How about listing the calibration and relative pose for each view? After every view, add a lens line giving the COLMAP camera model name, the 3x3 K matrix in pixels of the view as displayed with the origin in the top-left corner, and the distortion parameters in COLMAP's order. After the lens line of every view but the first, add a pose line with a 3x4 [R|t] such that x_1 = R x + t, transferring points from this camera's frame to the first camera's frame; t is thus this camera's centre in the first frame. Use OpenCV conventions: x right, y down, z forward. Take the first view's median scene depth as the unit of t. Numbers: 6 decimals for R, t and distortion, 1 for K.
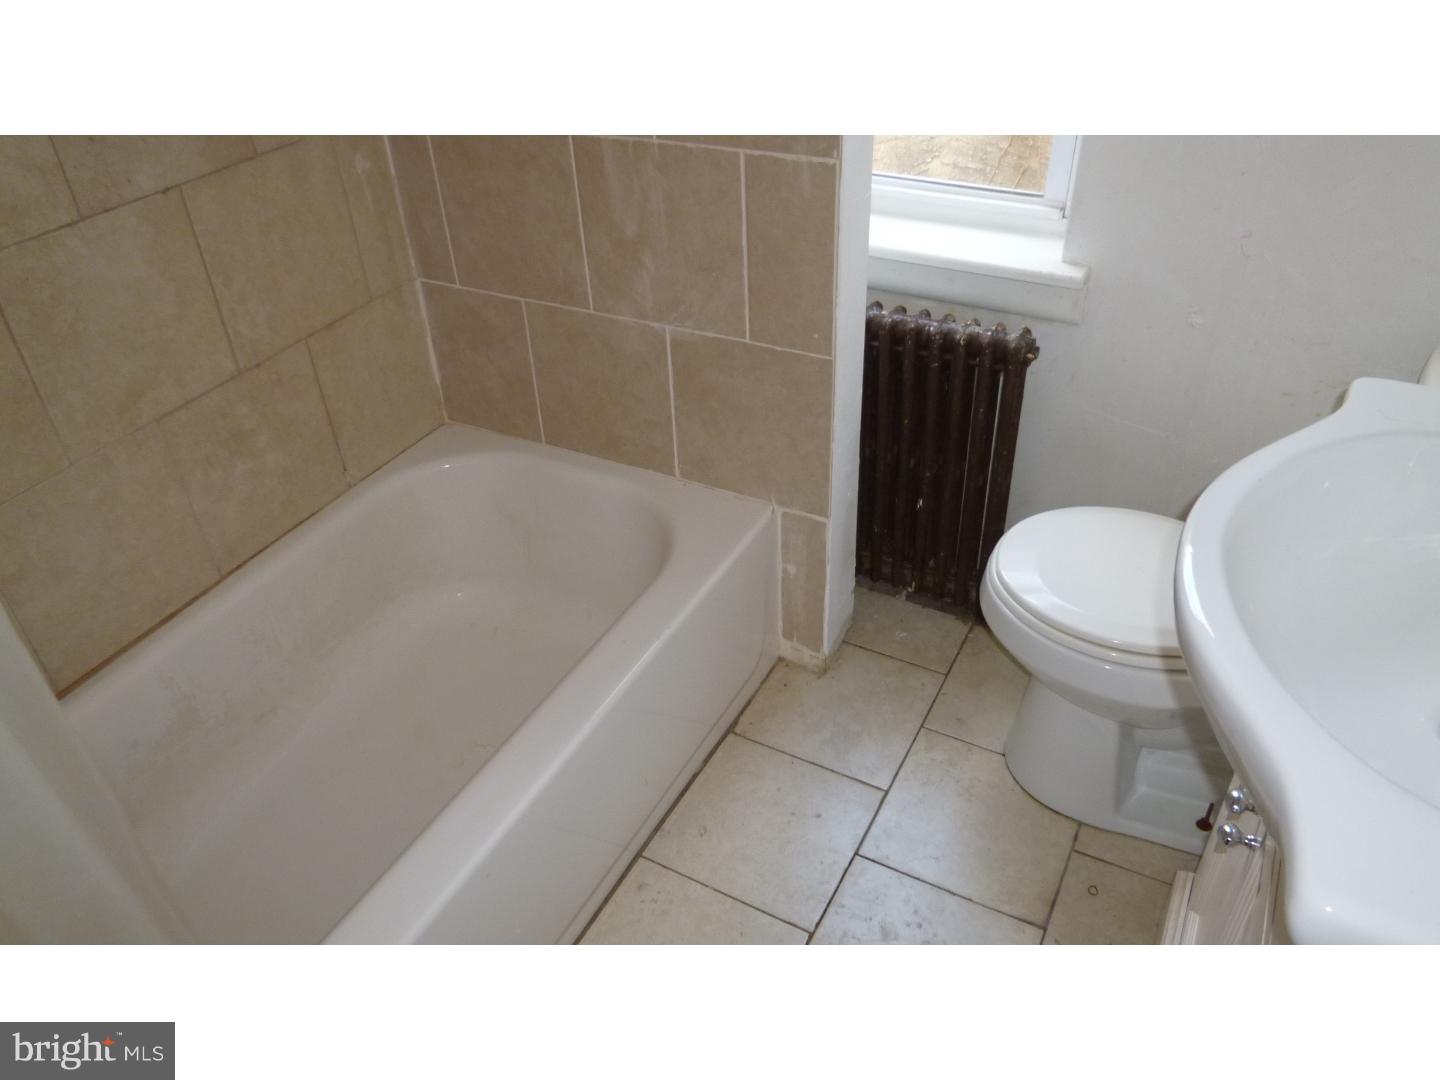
lens RADIAL K [[1018.6, 0, 720.0], [0, 1018.6, 540.0], [0, 0, 1]] dist [-0.062830, 0.006597]
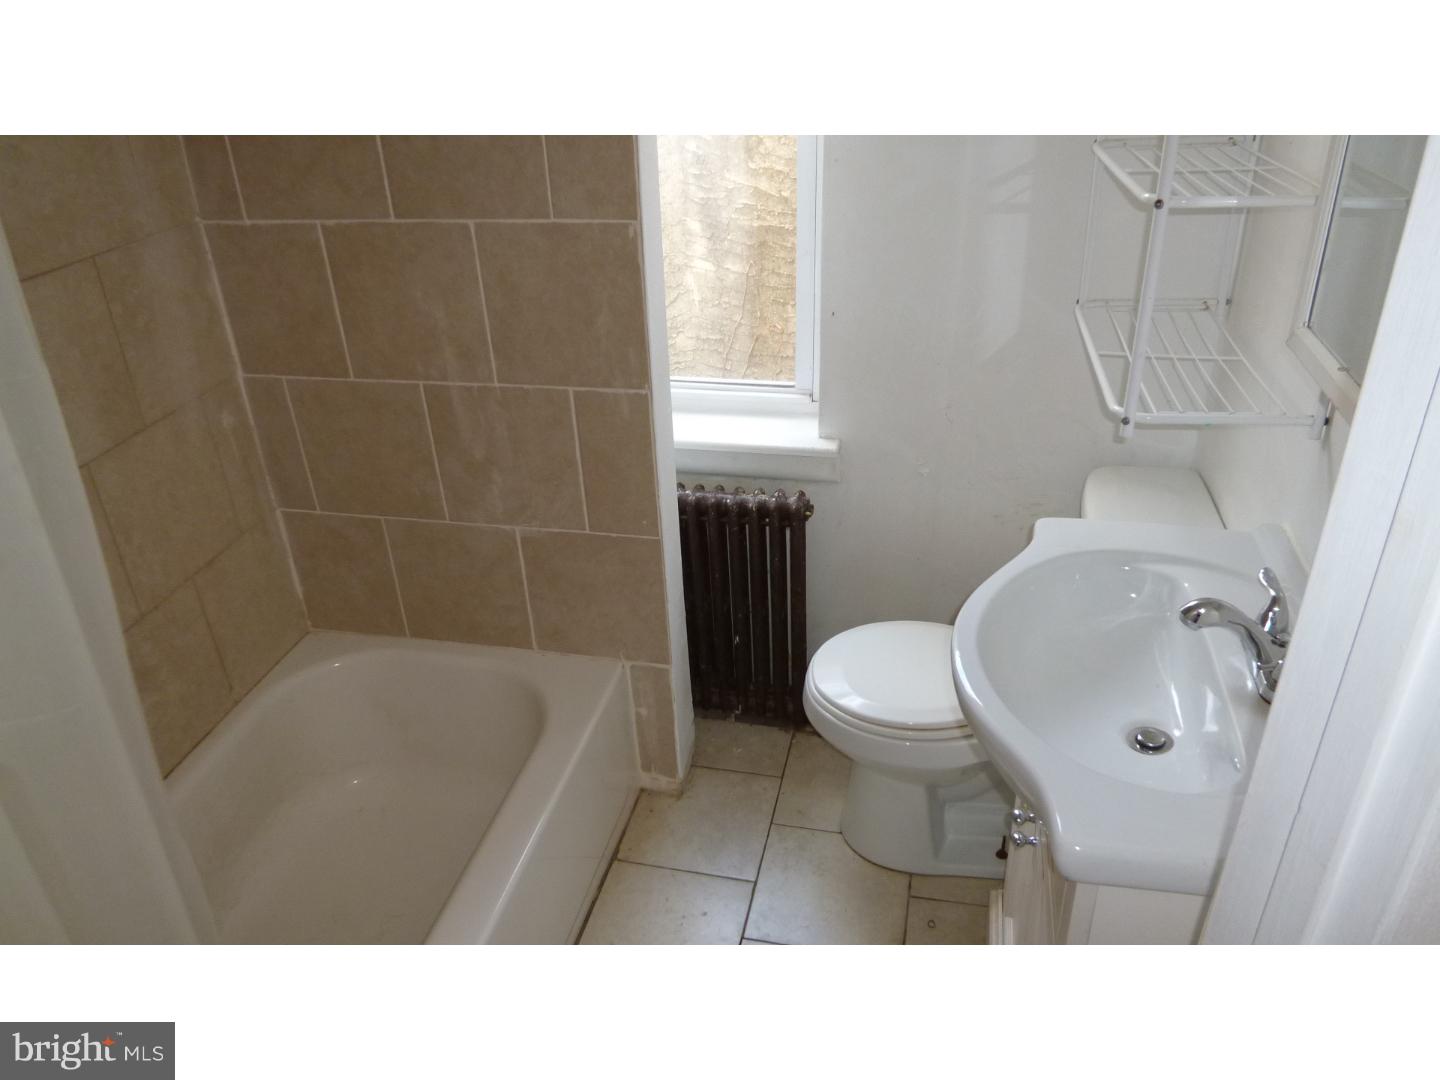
lens RADIAL K [[1010.5, 0, 720.0], [0, 1010.5, 540.0], [0, 0, 1]] dist [-0.073673, 0.000576]
pose [[0.962939, -0.131372, 0.235564, -0.099279], [0.161719, 0.980179, -0.114441, -0.019643], [-0.215861, 0.148295, 0.965097, -0.191716]]
